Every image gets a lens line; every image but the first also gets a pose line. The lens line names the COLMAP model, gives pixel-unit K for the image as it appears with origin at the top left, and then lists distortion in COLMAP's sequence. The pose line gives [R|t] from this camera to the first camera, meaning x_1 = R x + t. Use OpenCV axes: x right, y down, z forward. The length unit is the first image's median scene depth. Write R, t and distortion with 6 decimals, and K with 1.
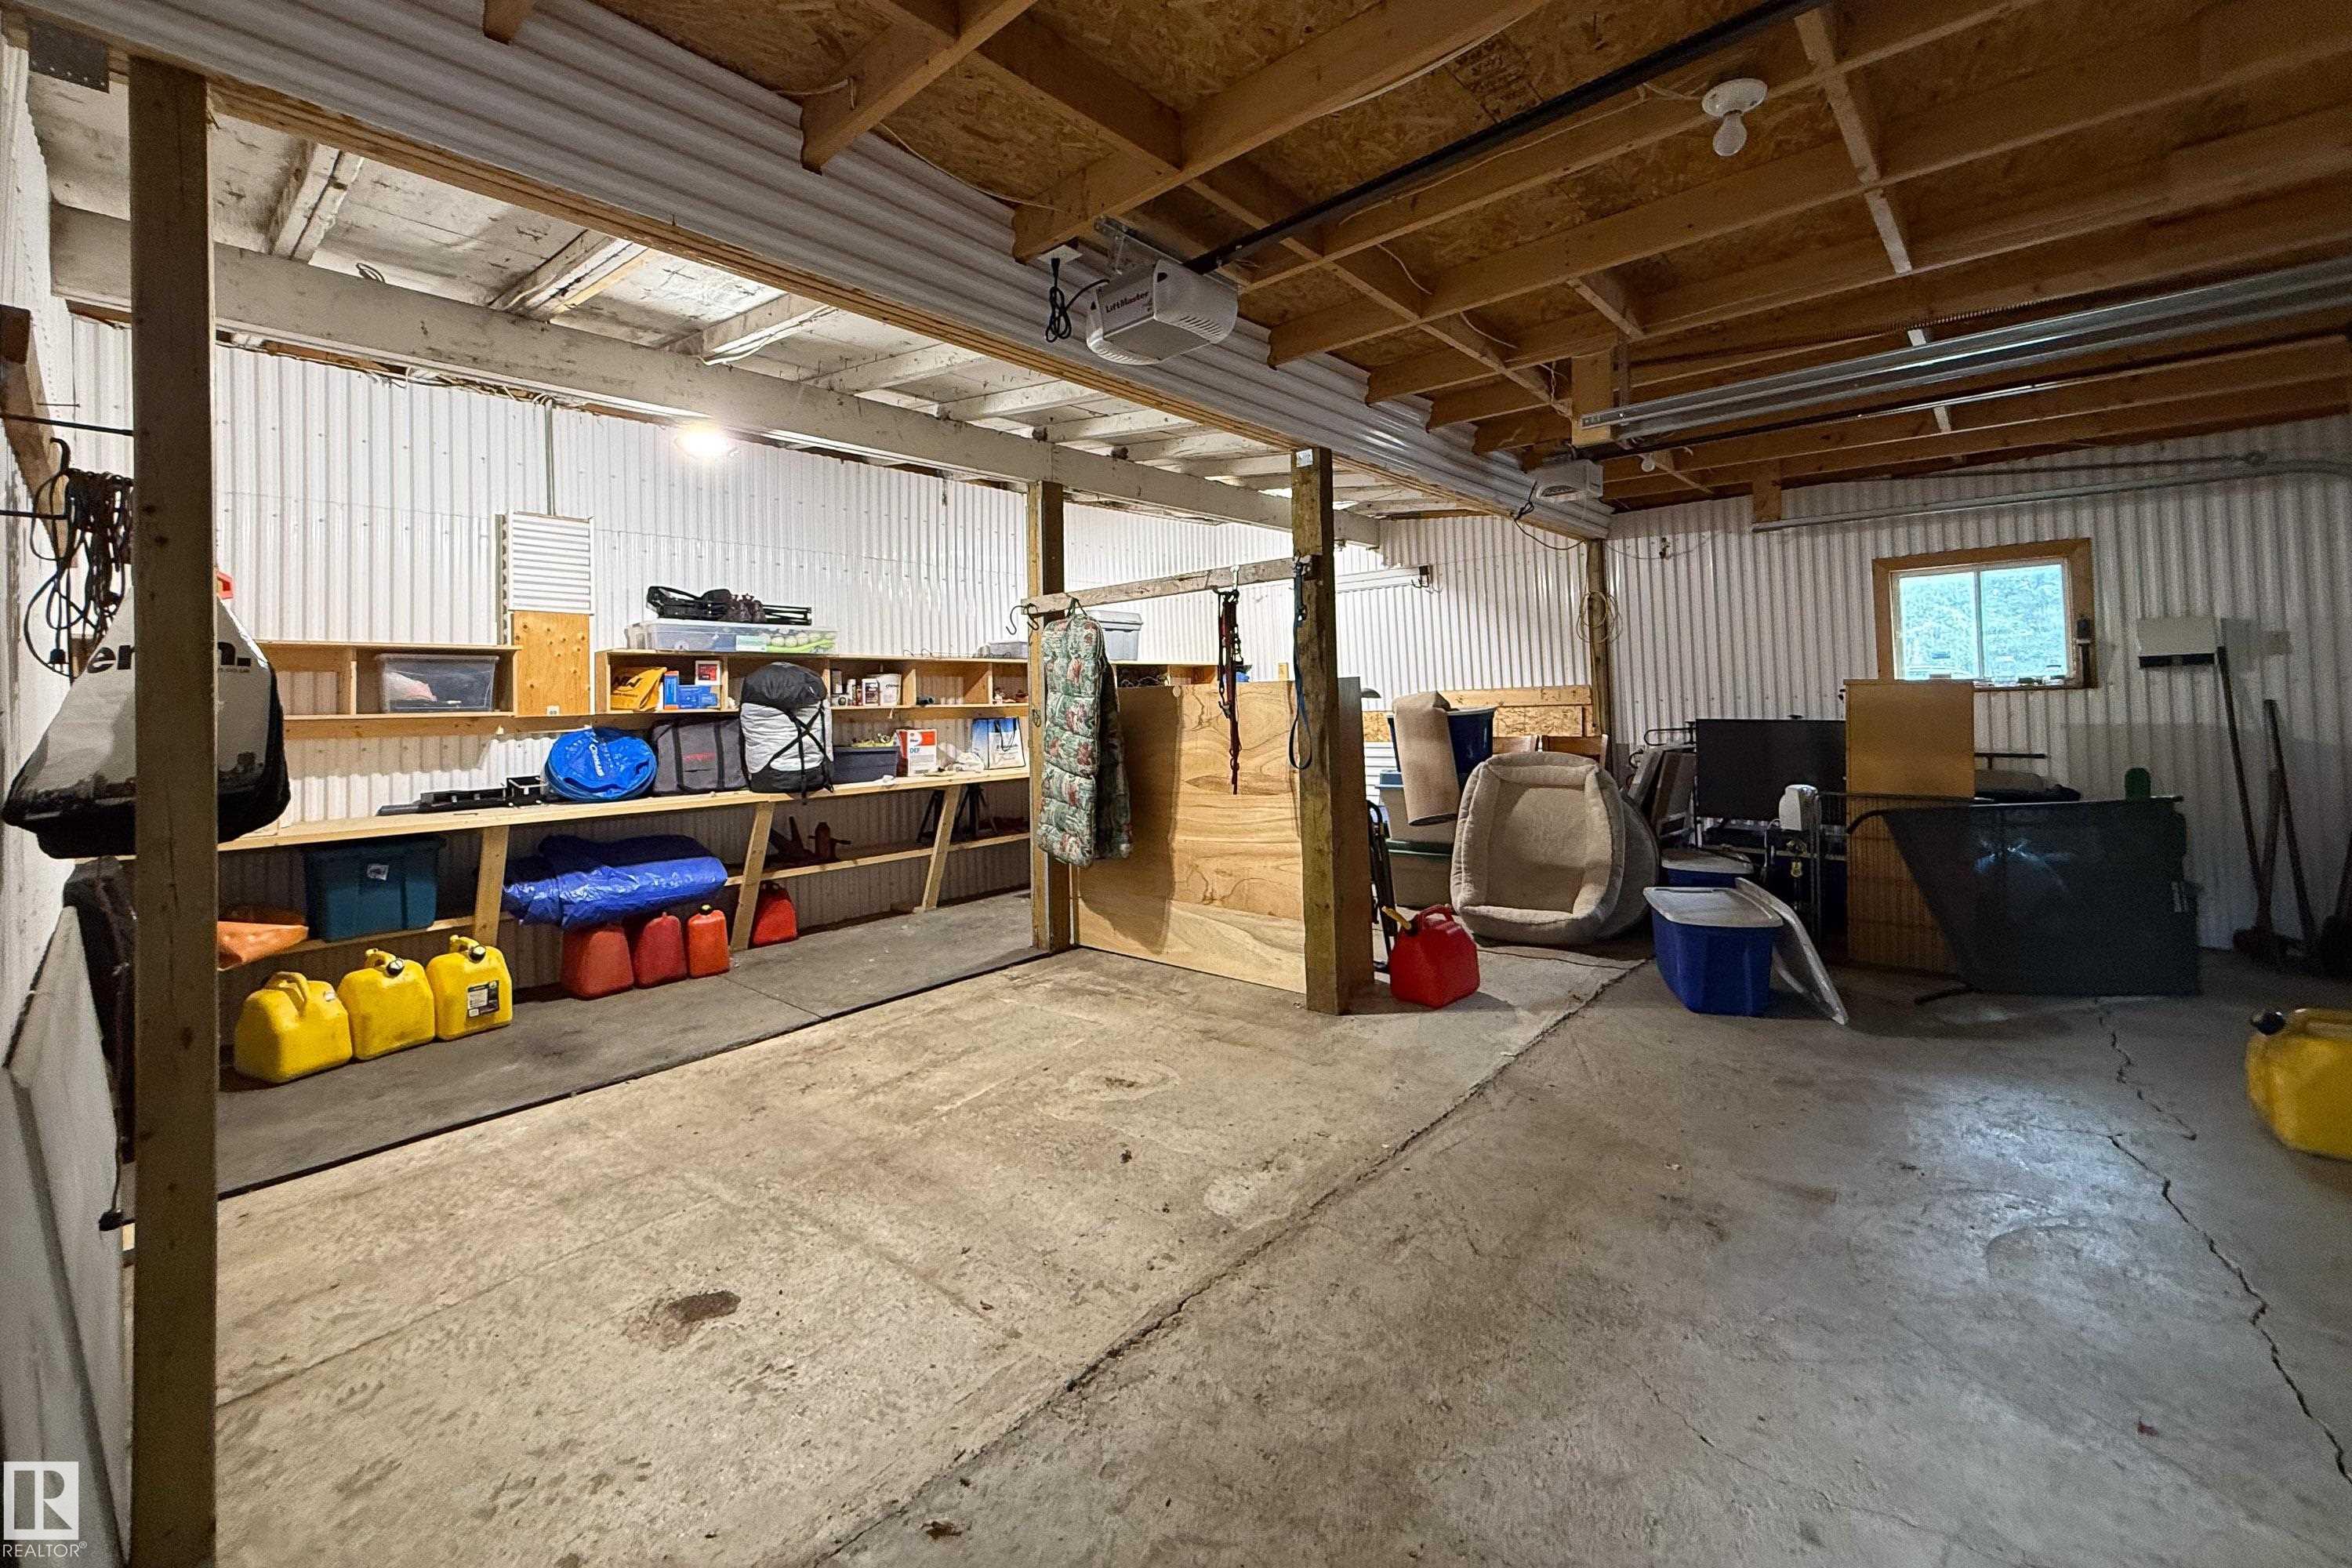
lens RADIAL K [[951.2, 0, 1166.2], [0, 951.2, 704.9], [0, 0, 1]] dist [-0.000327, 0.000211]
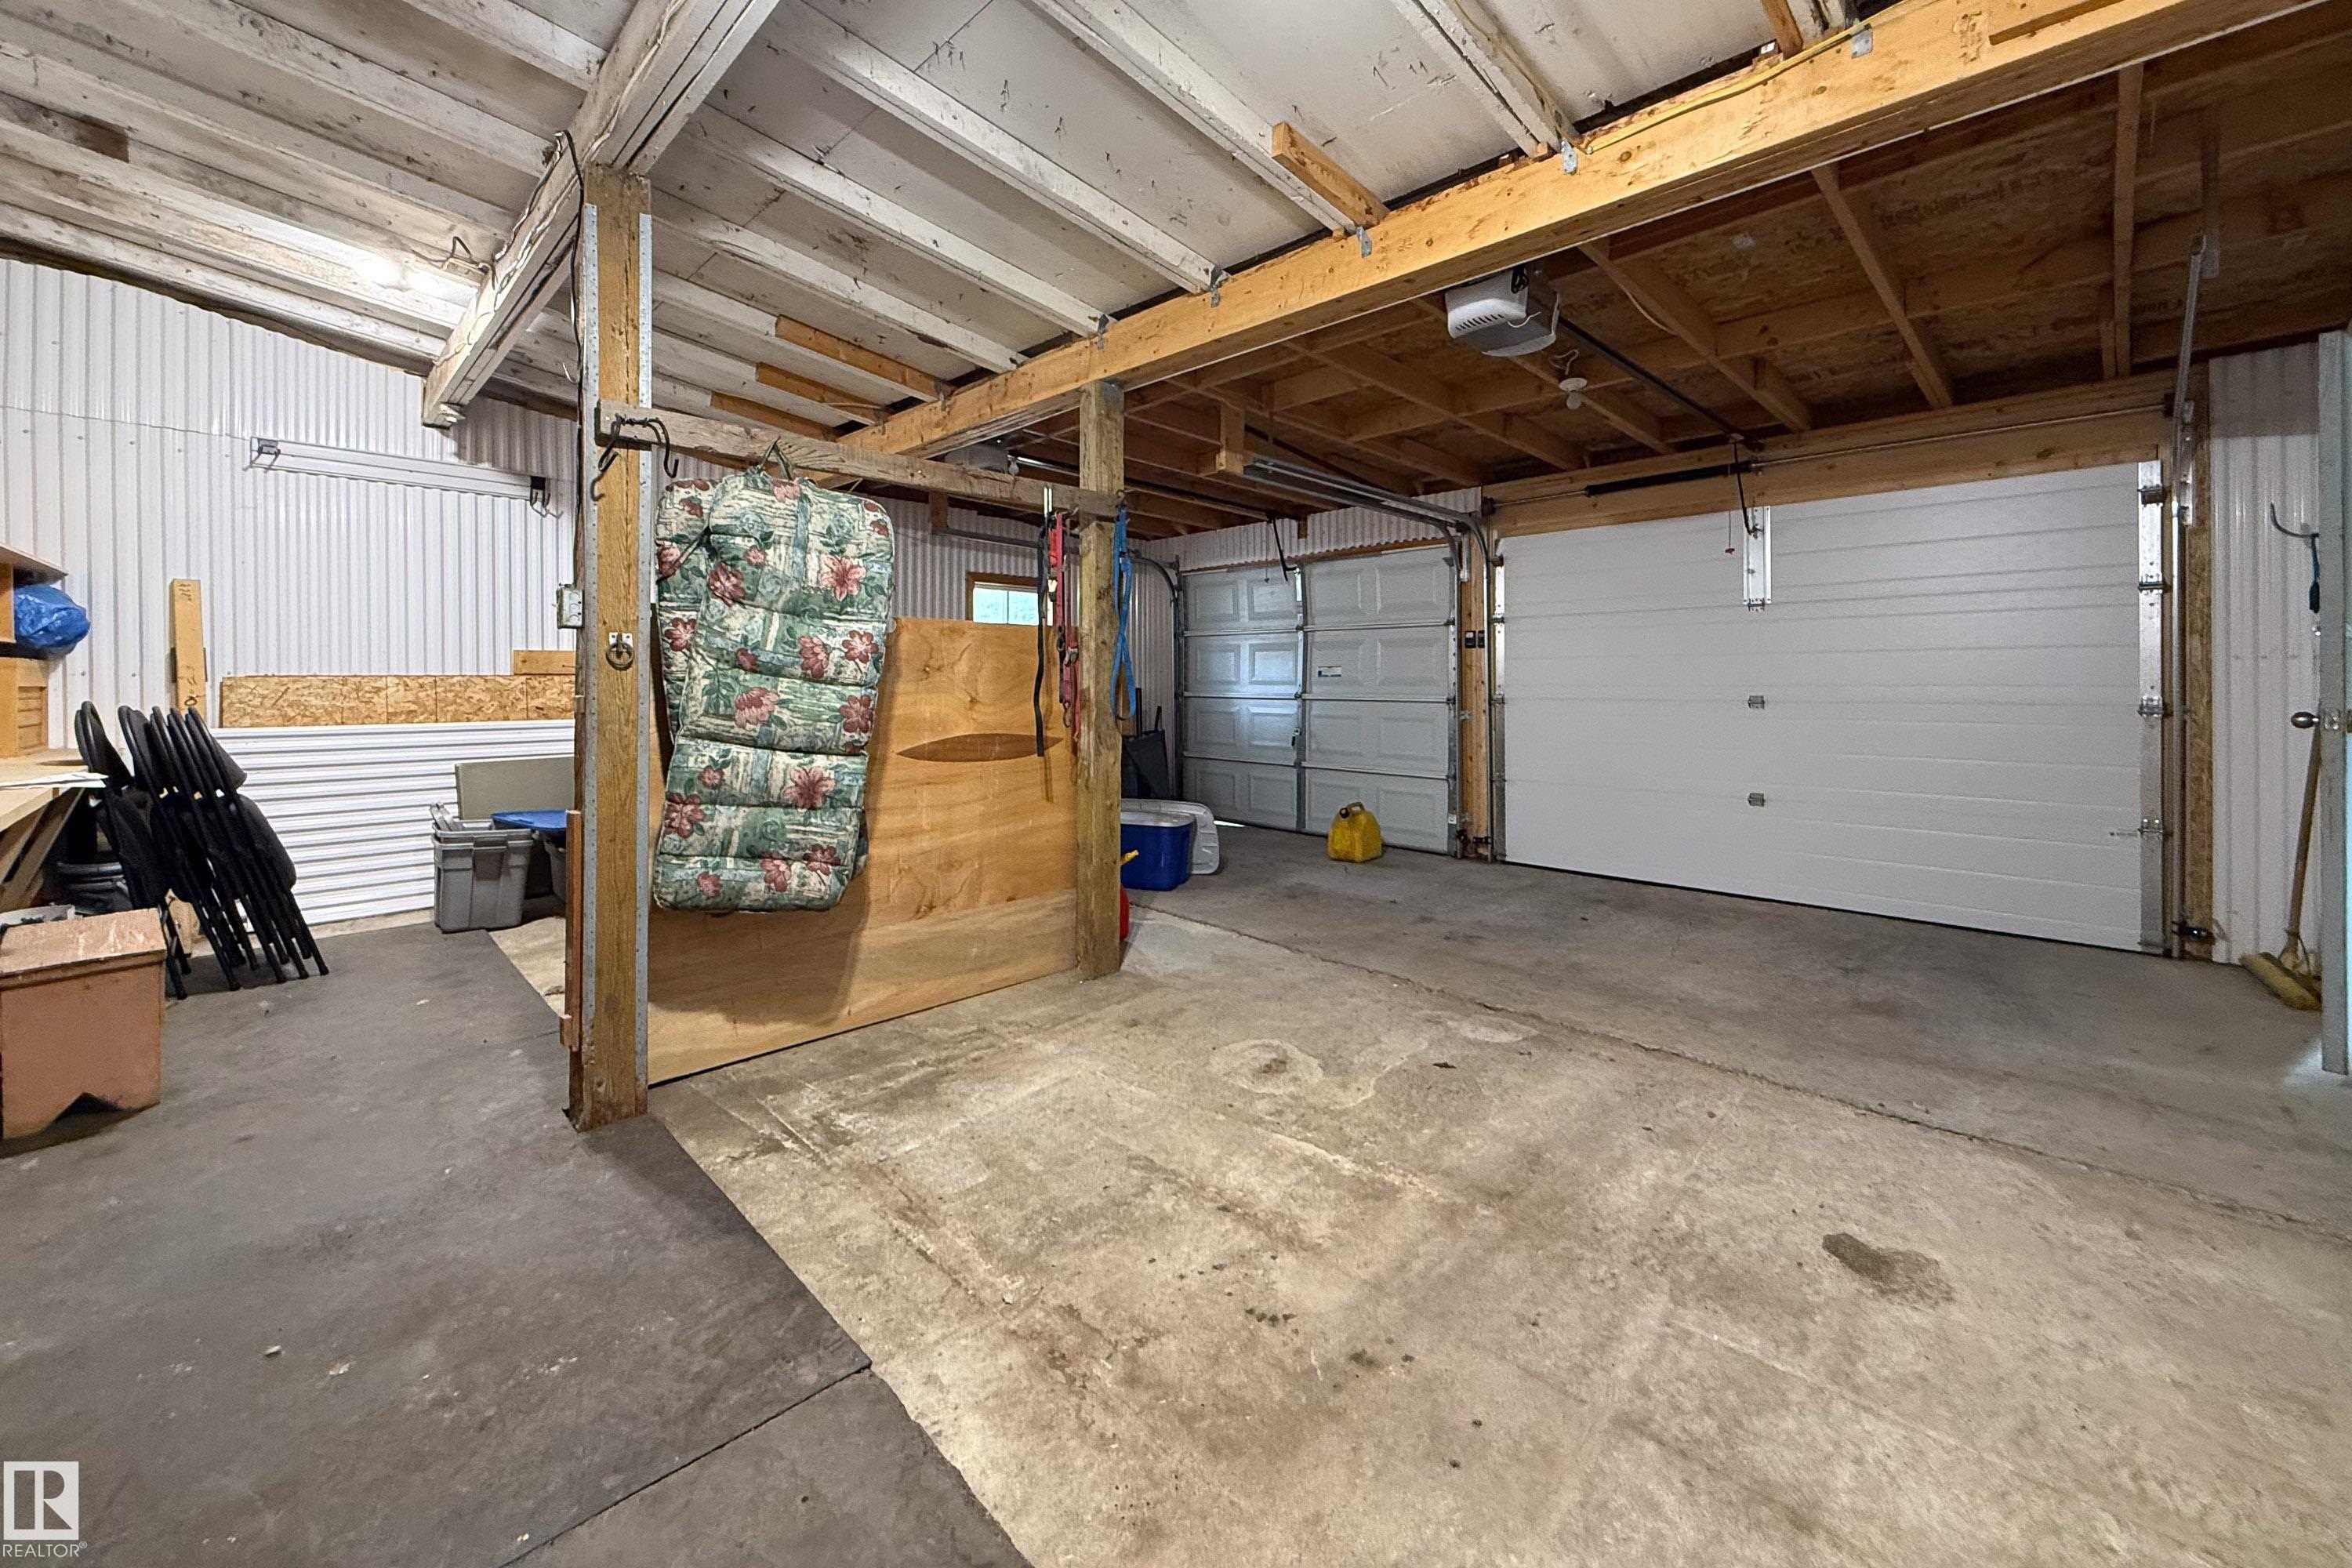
lens RADIAL K [[951.2, 0, 1165.1], [0, 951.2, 714.8], [0, 0, 1]] dist [-0.000327, 0.000211]
pose [[0.039106, -0.005008, 0.999223, -0.975653], [-0.002685, 0.999983, 0.005117, 0.068834], [-0.999231, -0.002883, 0.039092, 1.114922]]
